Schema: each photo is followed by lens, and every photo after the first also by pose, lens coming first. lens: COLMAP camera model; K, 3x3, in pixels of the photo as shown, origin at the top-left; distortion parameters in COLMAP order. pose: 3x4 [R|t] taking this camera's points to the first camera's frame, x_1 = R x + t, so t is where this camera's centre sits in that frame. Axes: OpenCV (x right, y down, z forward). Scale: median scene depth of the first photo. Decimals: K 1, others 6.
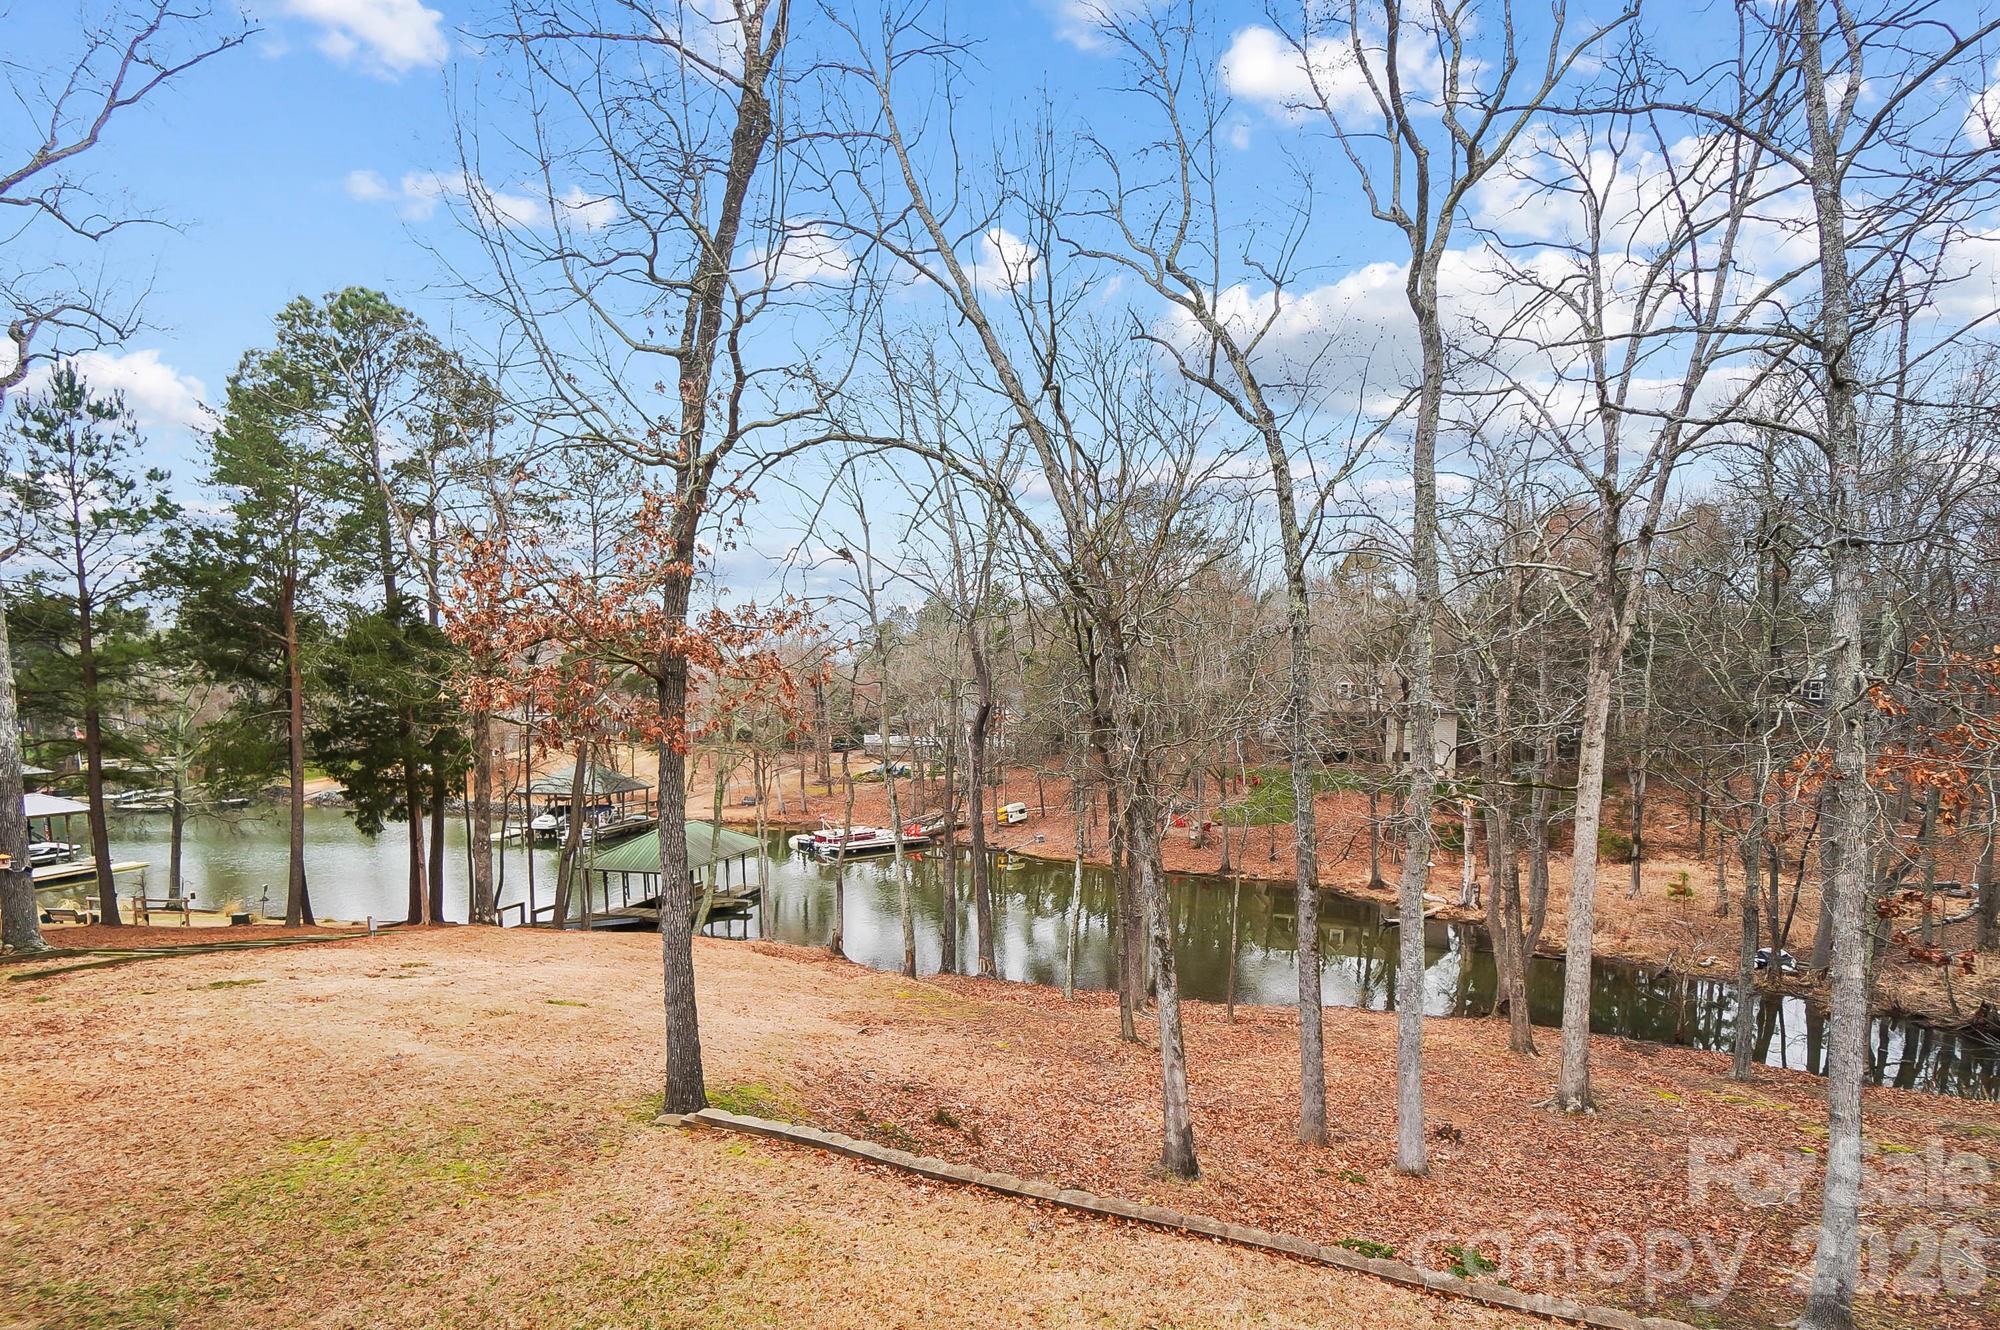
lens RADIAL K [[867.4, 0, 920.2], [0, 867.4, 799.9], [0, 0, 1]] dist [0.006165, -0.000755]
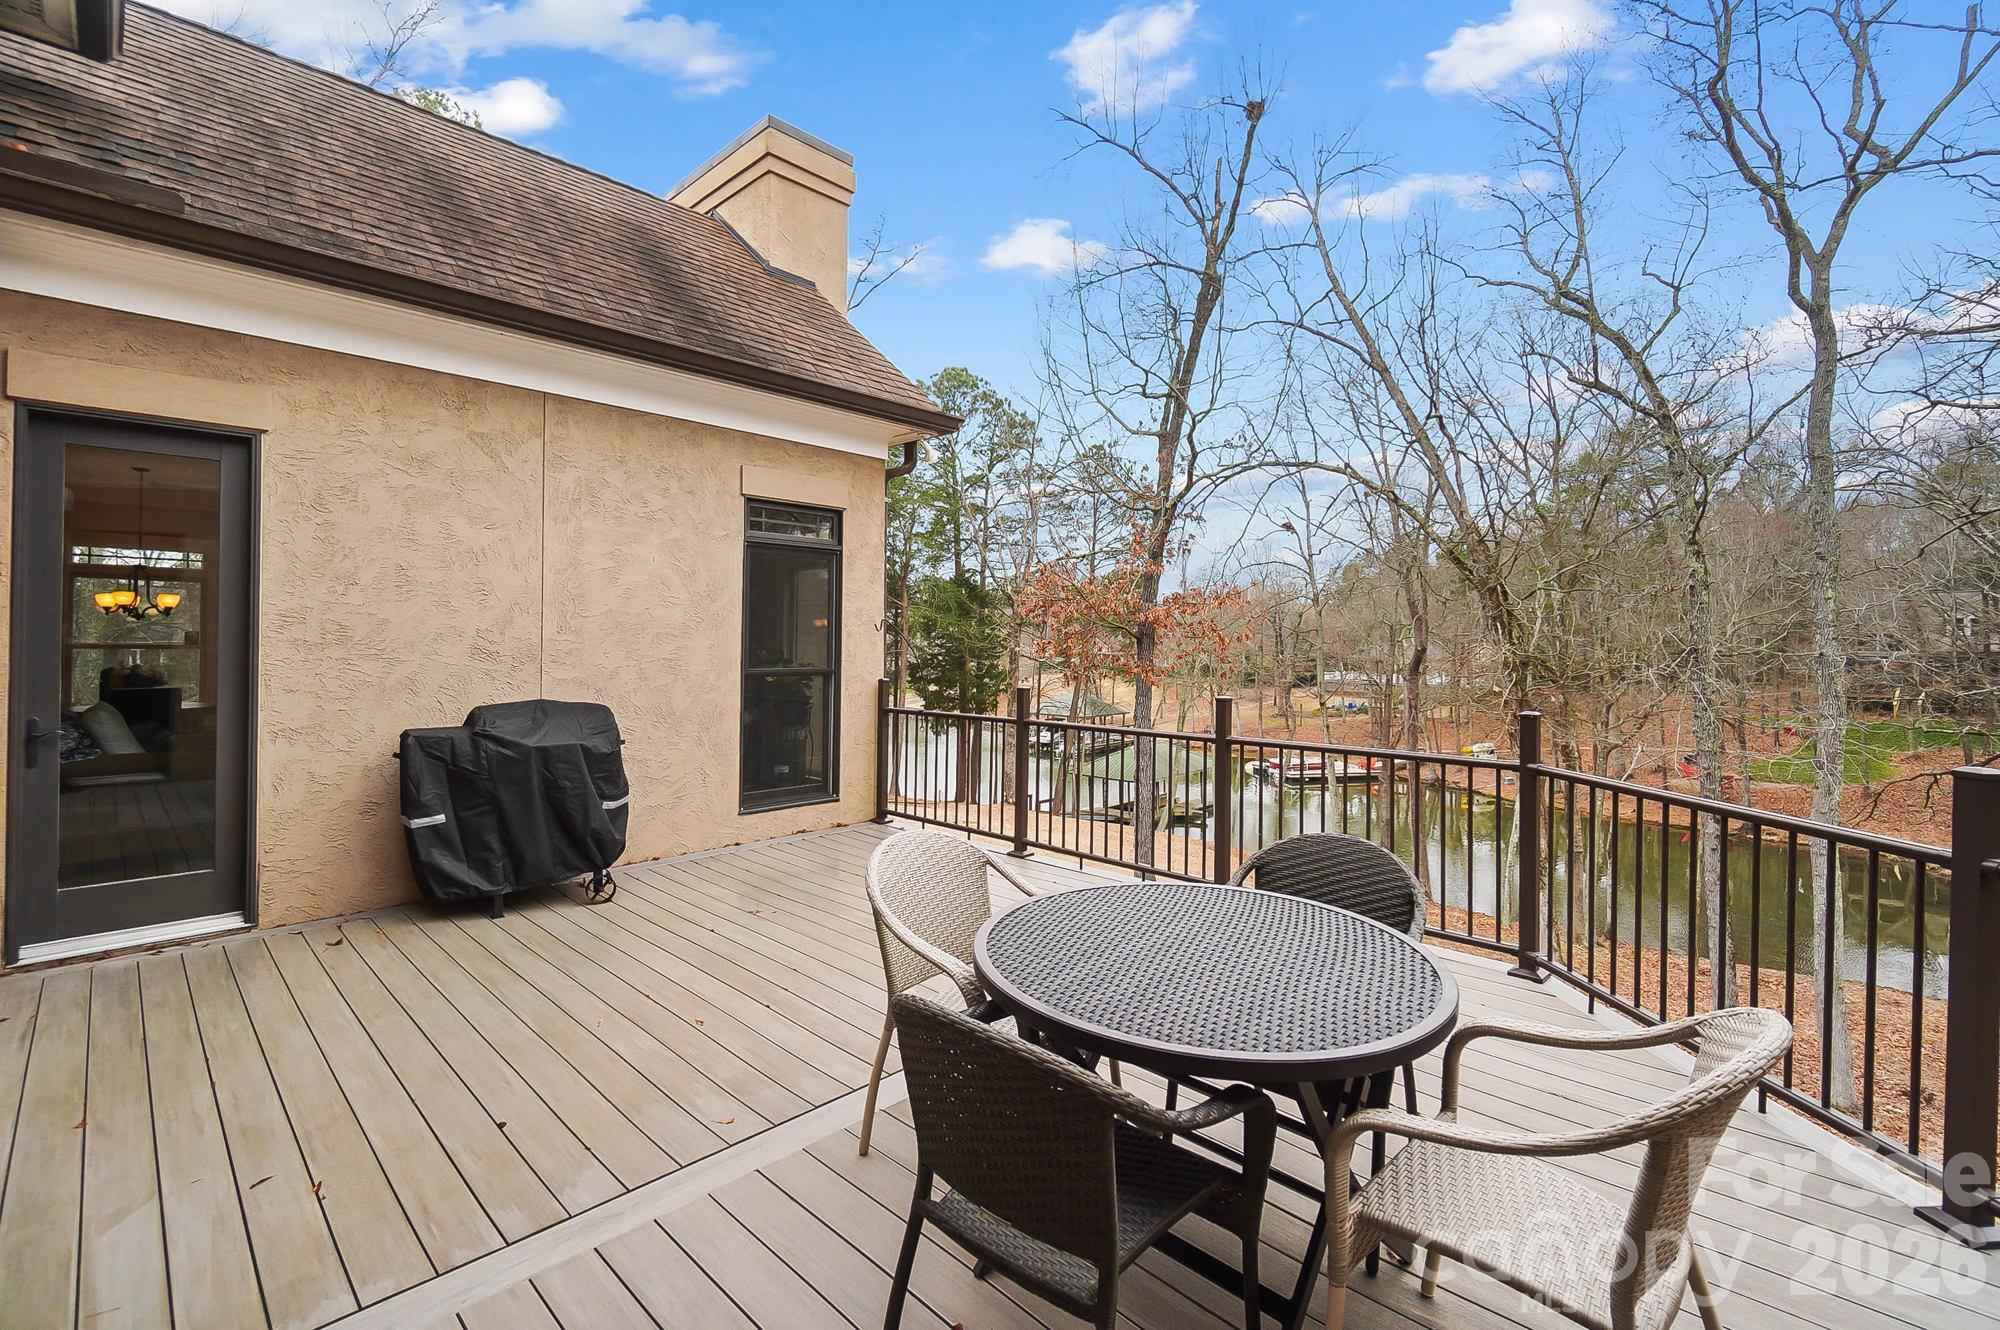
lens RADIAL K [[867.4, 0, 995.6], [0, 867.4, 661.1], [0, 0, 1]] dist [0.006165, -0.000755]
pose [[0.900075, 0.012483, -0.435555, 0.077642], [-0.048463, 0.996256, -0.071597, 0.015536], [0.433031, 0.085551, 0.897310, -0.266699]]
